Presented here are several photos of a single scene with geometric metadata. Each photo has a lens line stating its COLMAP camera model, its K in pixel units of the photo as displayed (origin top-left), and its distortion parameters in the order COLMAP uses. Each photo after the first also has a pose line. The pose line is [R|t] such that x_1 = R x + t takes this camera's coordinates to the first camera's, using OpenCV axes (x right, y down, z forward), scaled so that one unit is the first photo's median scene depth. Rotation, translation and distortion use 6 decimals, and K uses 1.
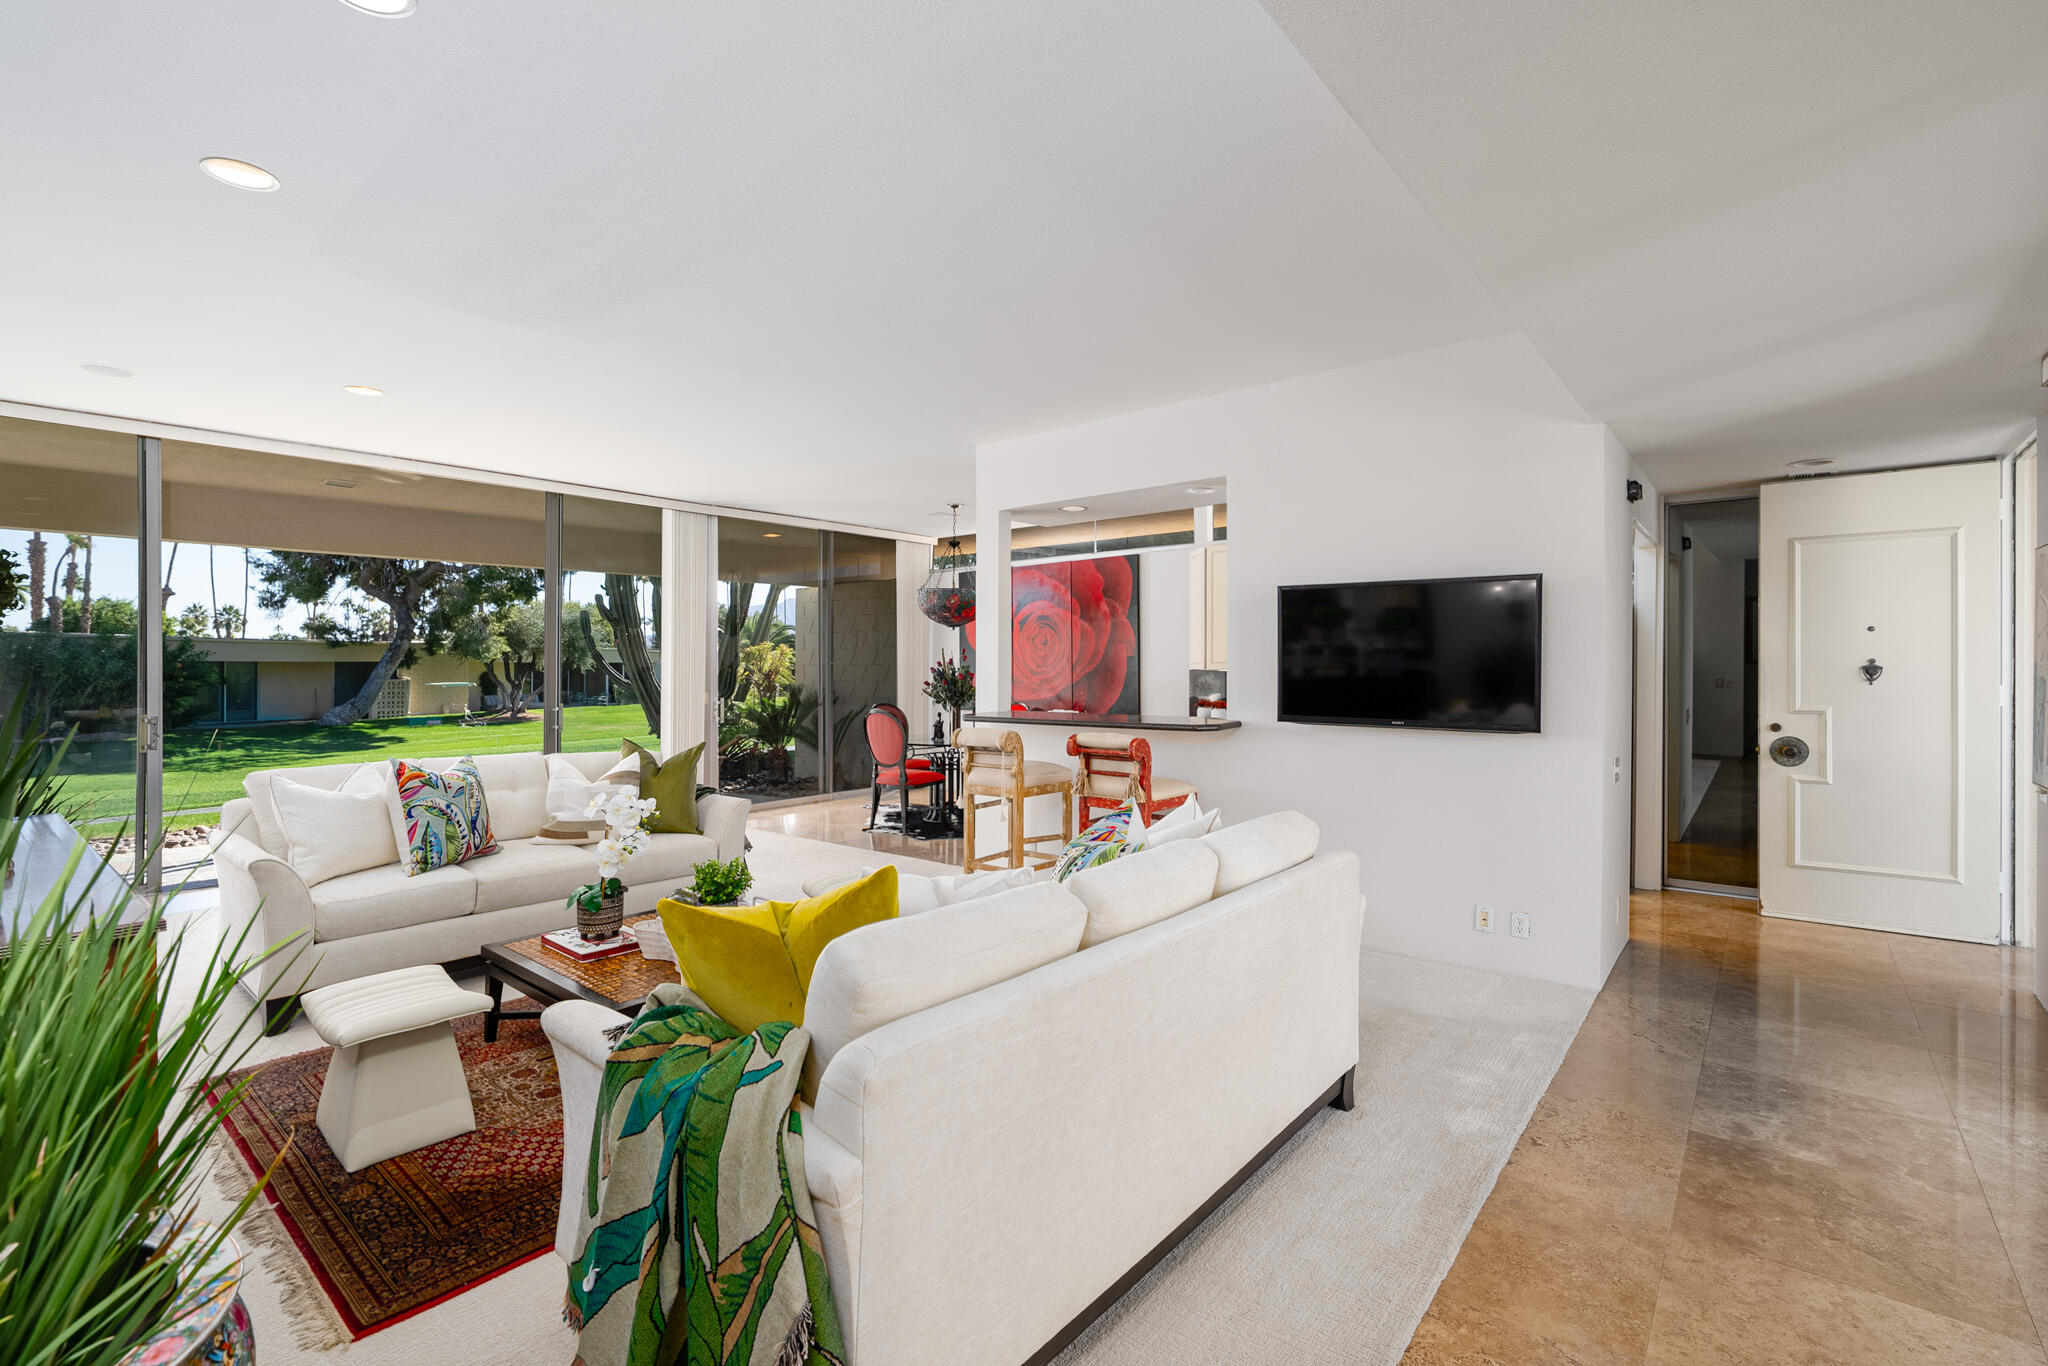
lens RADIAL K [[925.9, 0, 1011.1], [0, 925.9, 663.8], [0, 0, 1]] dist [0.016642, 0.000177]
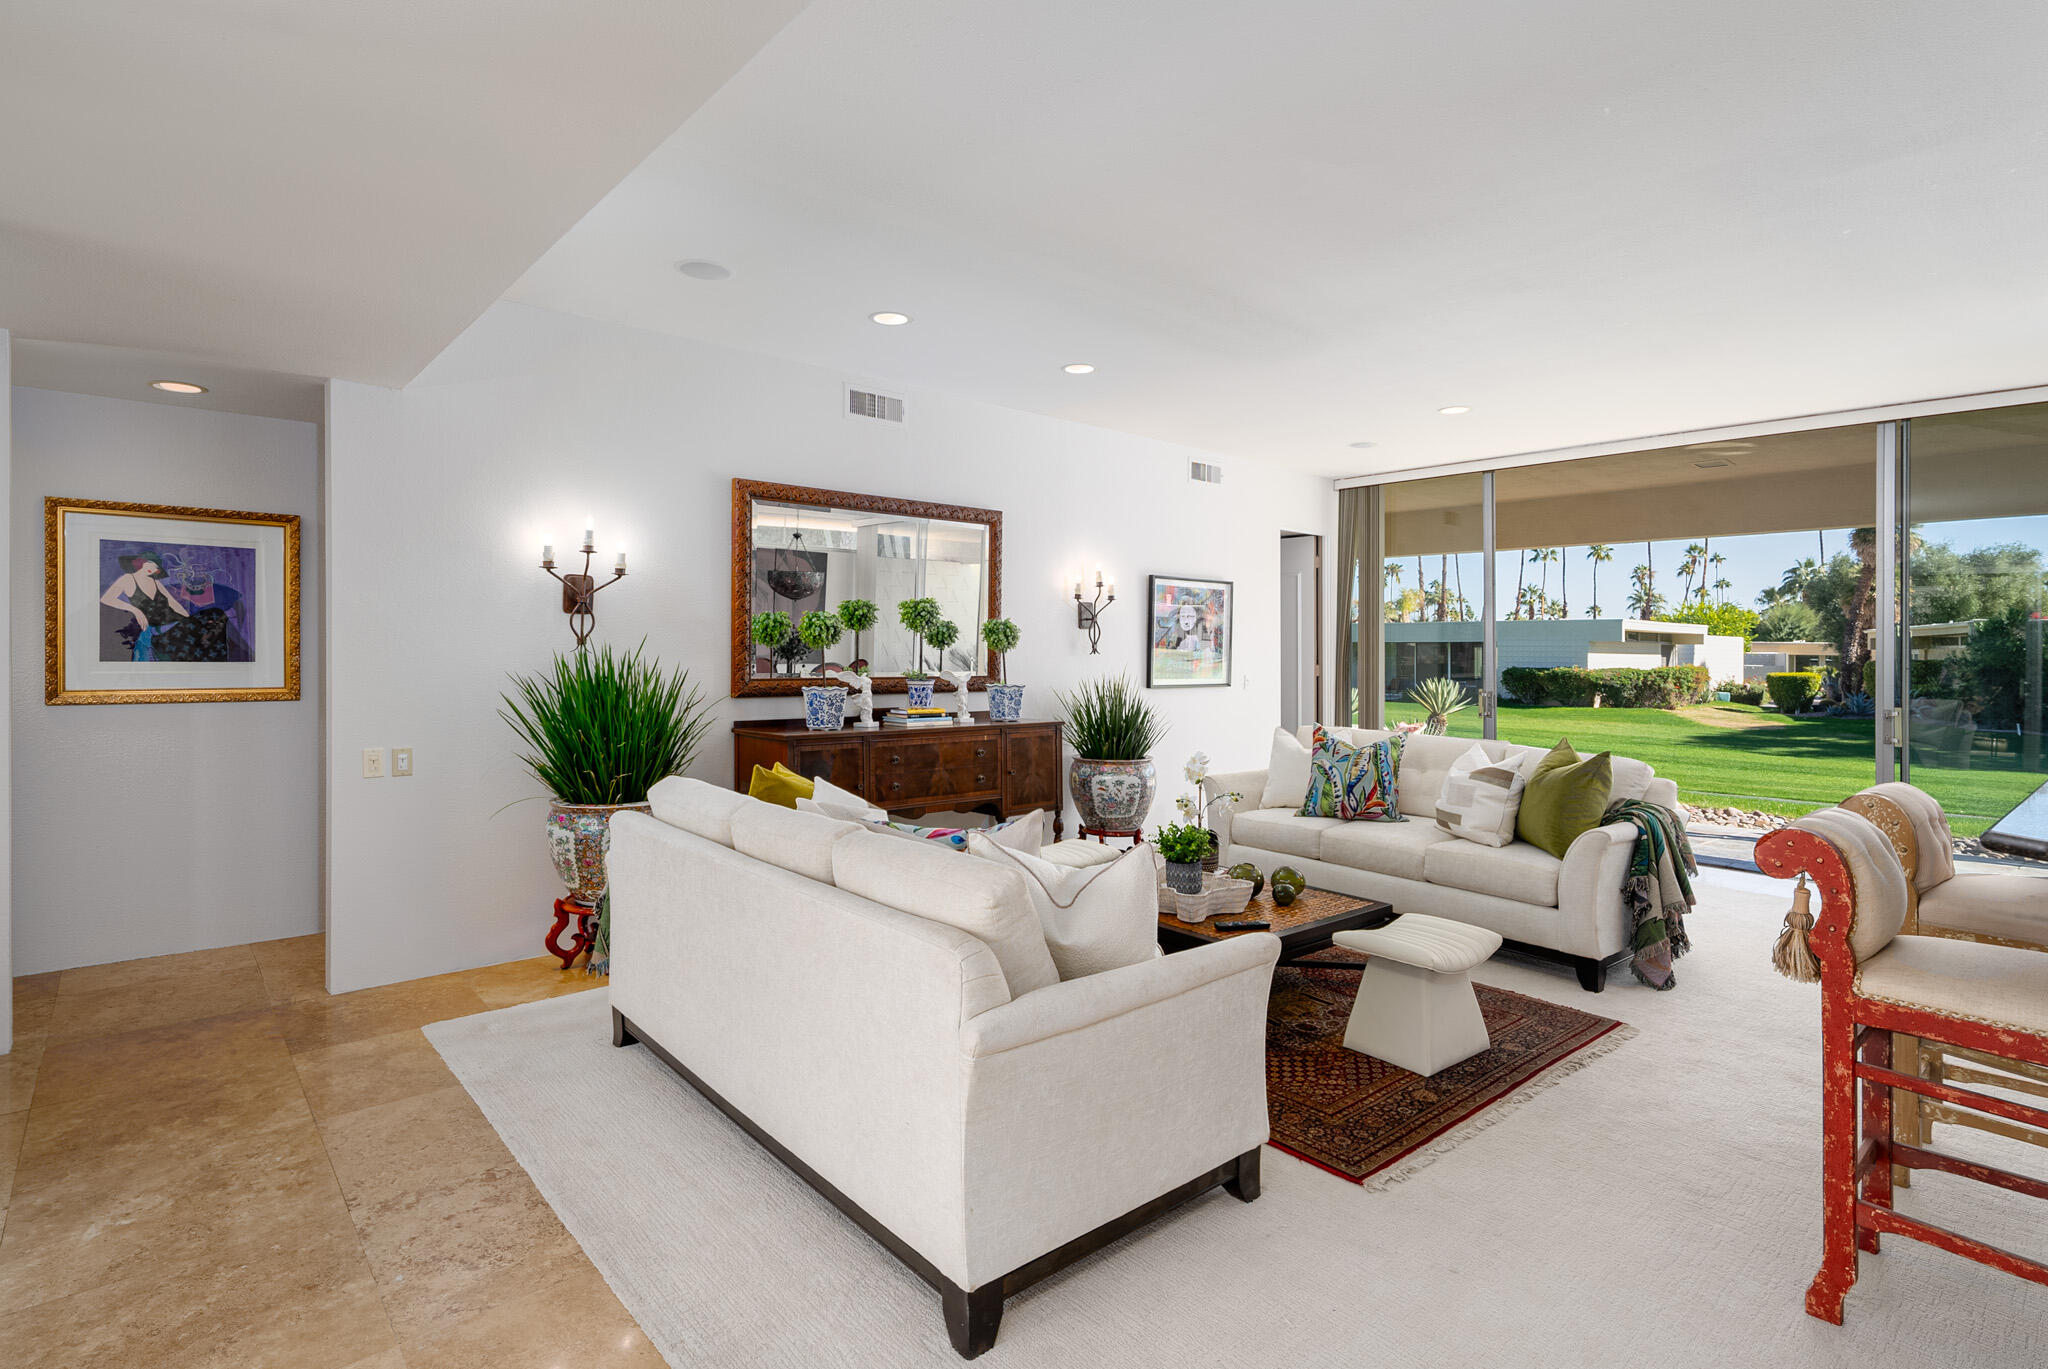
lens RADIAL K [[1010.0, 0, 1023.3], [0, 1010.0, 650.7], [0, 0, 1]] dist [-0.001879, 0.000329]
pose [[-0.146396, 0.005468, -0.989211, 0.617055], [-0.009269, 0.999933, 0.006899, -0.001485], [0.989183, 0.010179, -0.146336, 0.680729]]
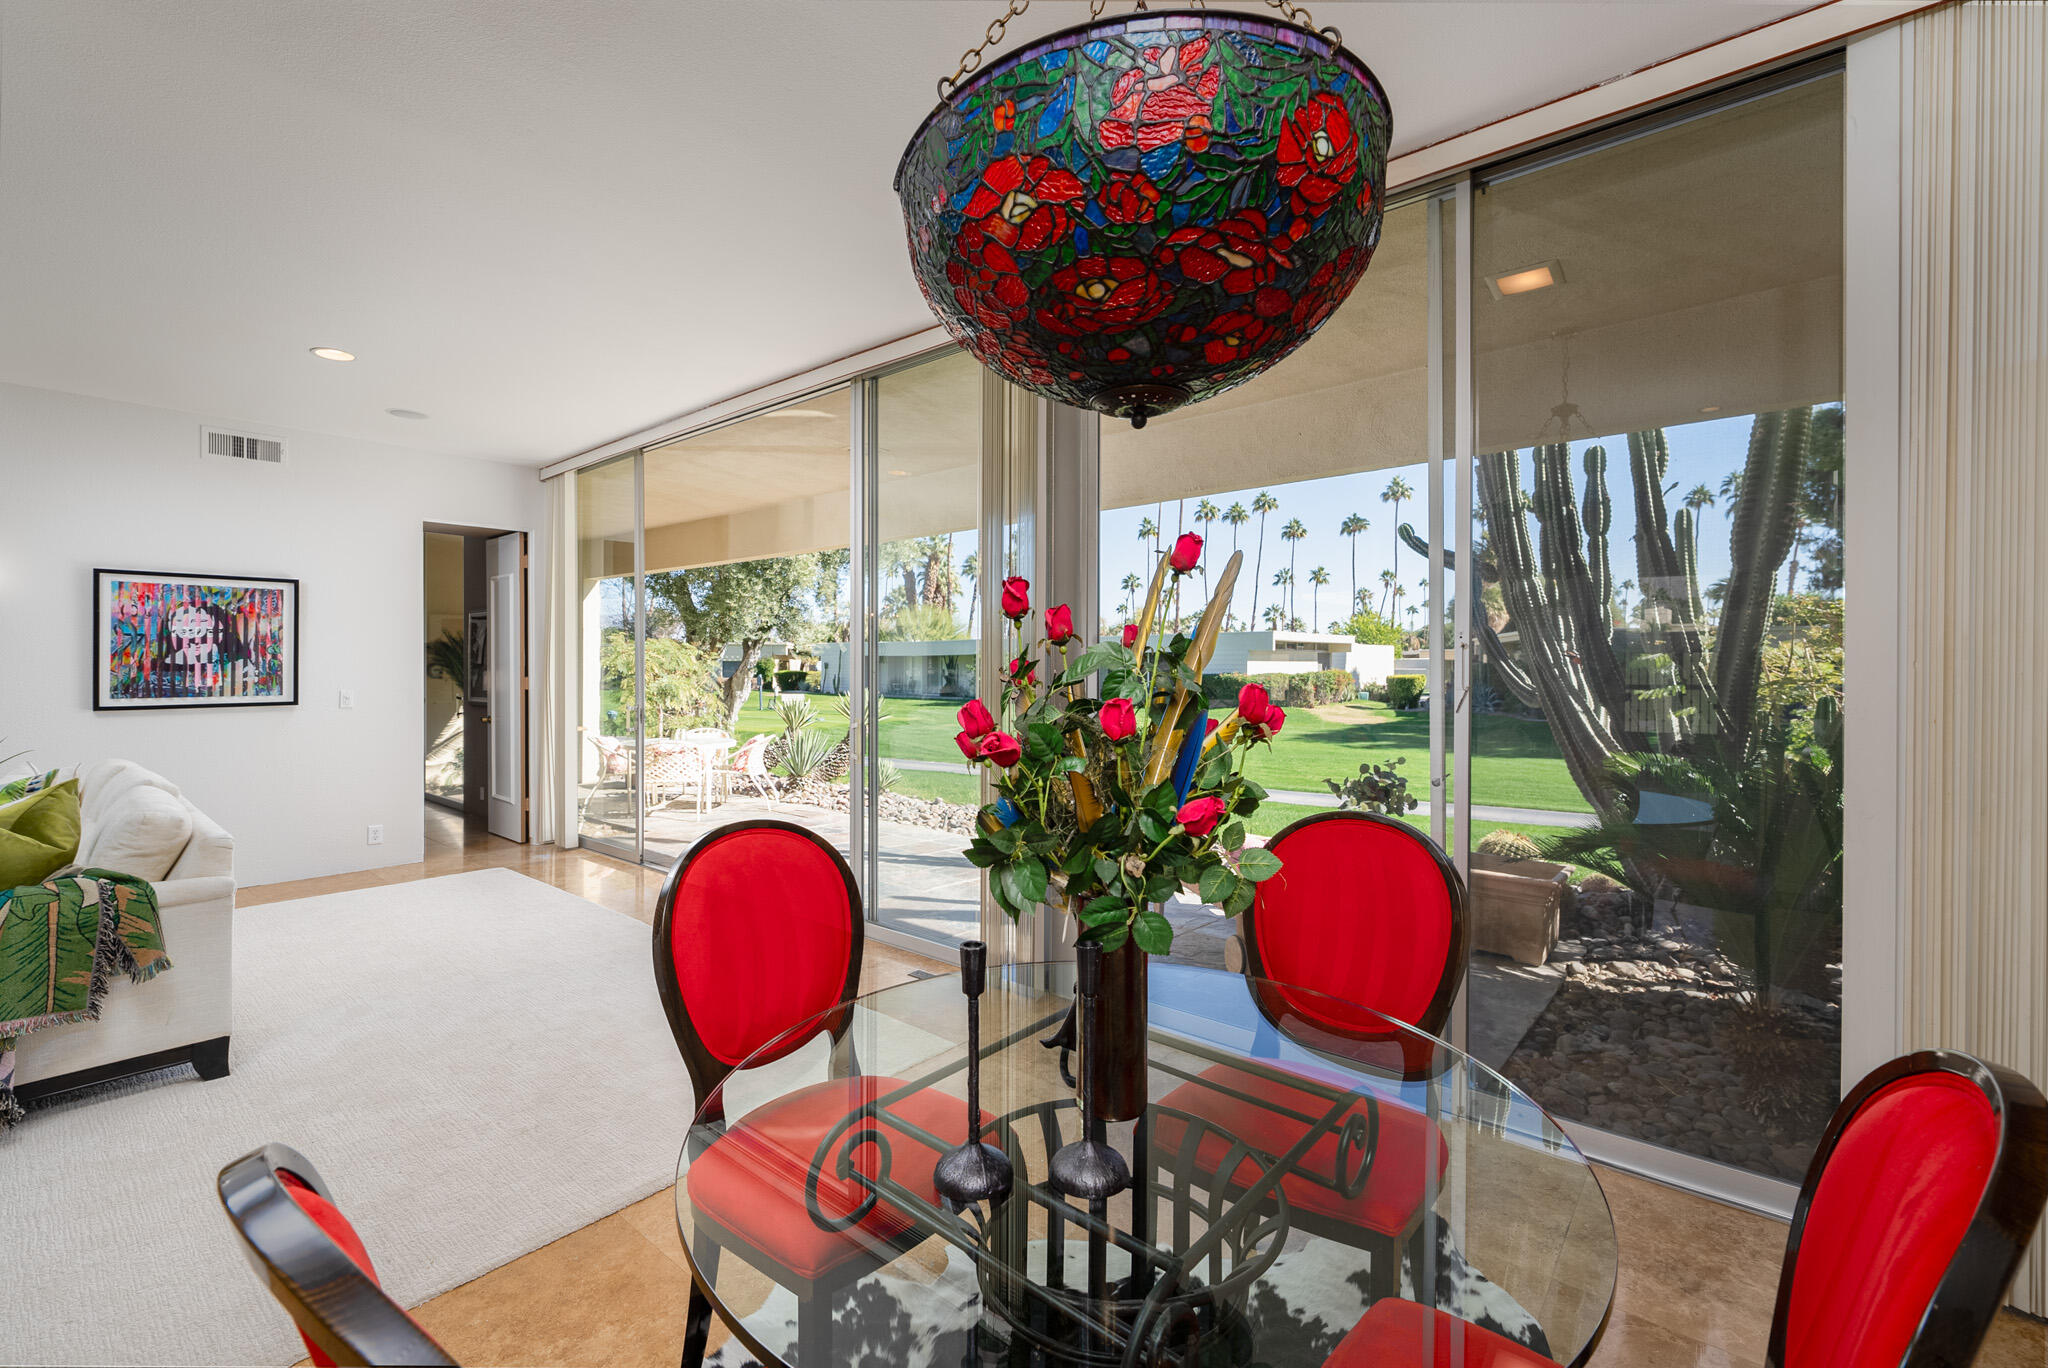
lens RADIAL K [[870.2, 0, 1008.6], [0, 870.2, 681.3], [0, 0, 1]] dist [-0.000404, -0.000392]
pose [[-0.016010, 0.023353, -0.999599, 0.133537], [0.008411, 0.999695, 0.023221, 0.012012], [0.999836, -0.008035, -0.016202, 1.710337]]
